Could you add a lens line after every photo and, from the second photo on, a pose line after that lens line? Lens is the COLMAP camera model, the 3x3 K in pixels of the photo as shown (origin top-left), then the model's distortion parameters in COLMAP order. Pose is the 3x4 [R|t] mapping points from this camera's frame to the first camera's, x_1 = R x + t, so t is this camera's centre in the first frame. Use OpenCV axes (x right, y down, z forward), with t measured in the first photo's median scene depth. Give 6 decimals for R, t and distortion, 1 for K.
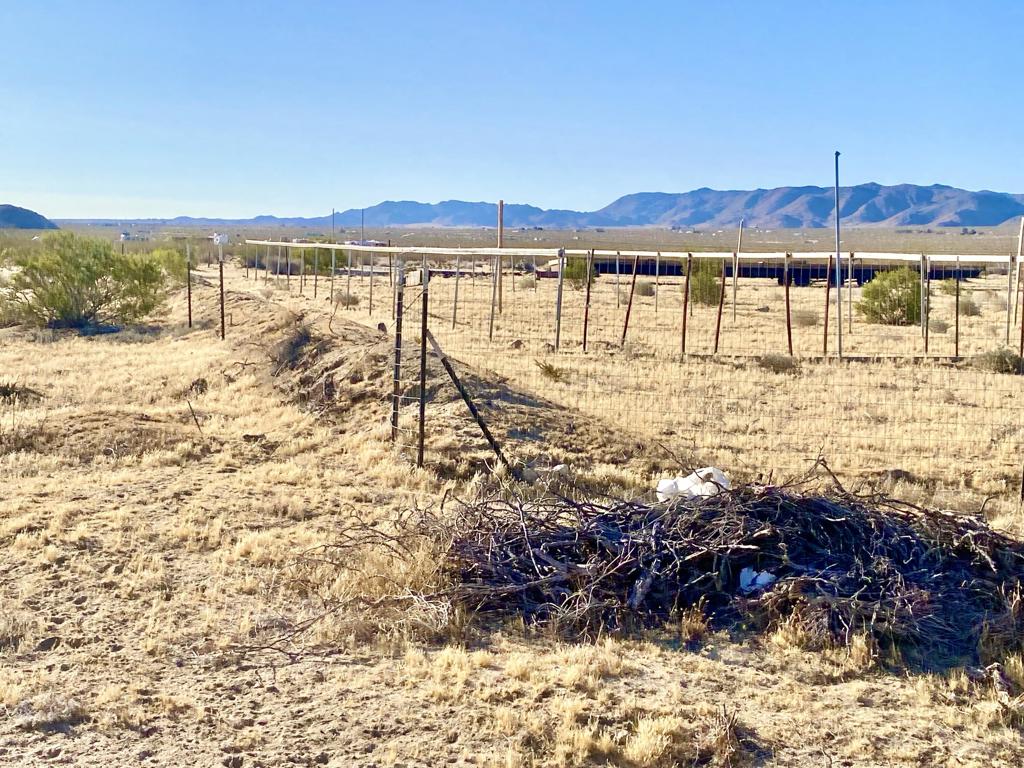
lens RADIAL K [[1371.5, 0, 488.2], [0, 1371.5, 397.7], [0, 0, 1]] dist [0.057136, 0.000000]
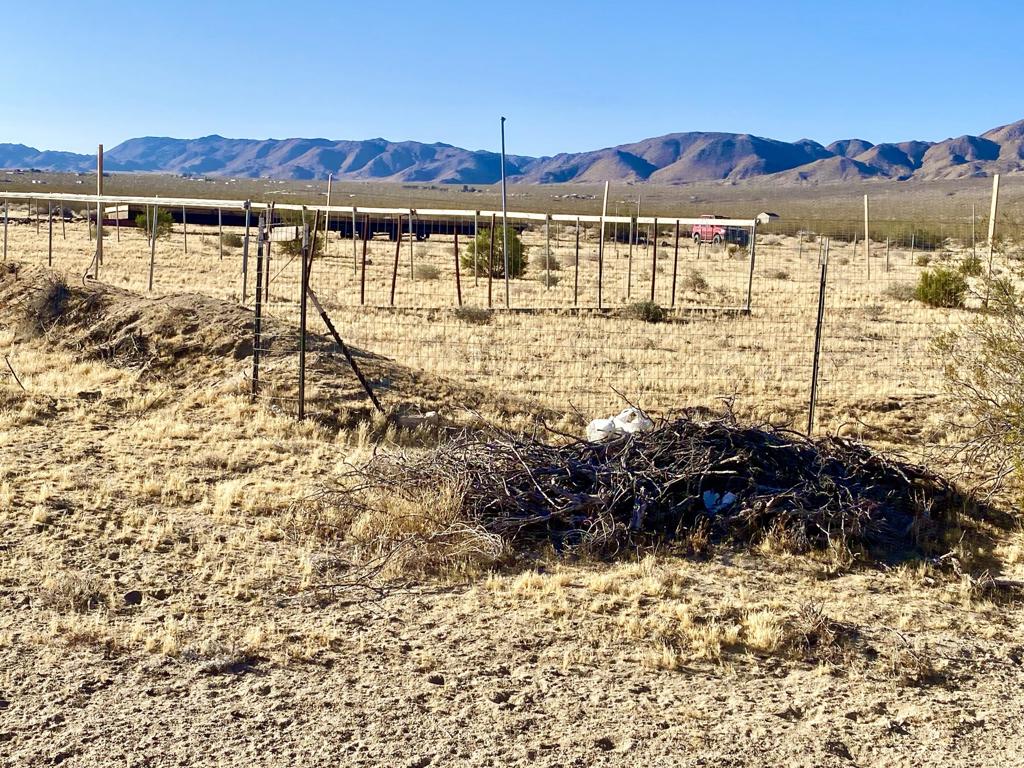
lens RADIAL K [[1371.5, 0, 512.2], [0, 1371.5, 387.2], [0, 0, 1]] dist [0.057136, 0.000000]
pose [[0.933838, -0.024078, 0.356886, -0.235205], [0.013967, 0.999425, 0.030882, -0.002089], [-0.357425, -0.023854, 0.933637, -0.019726]]
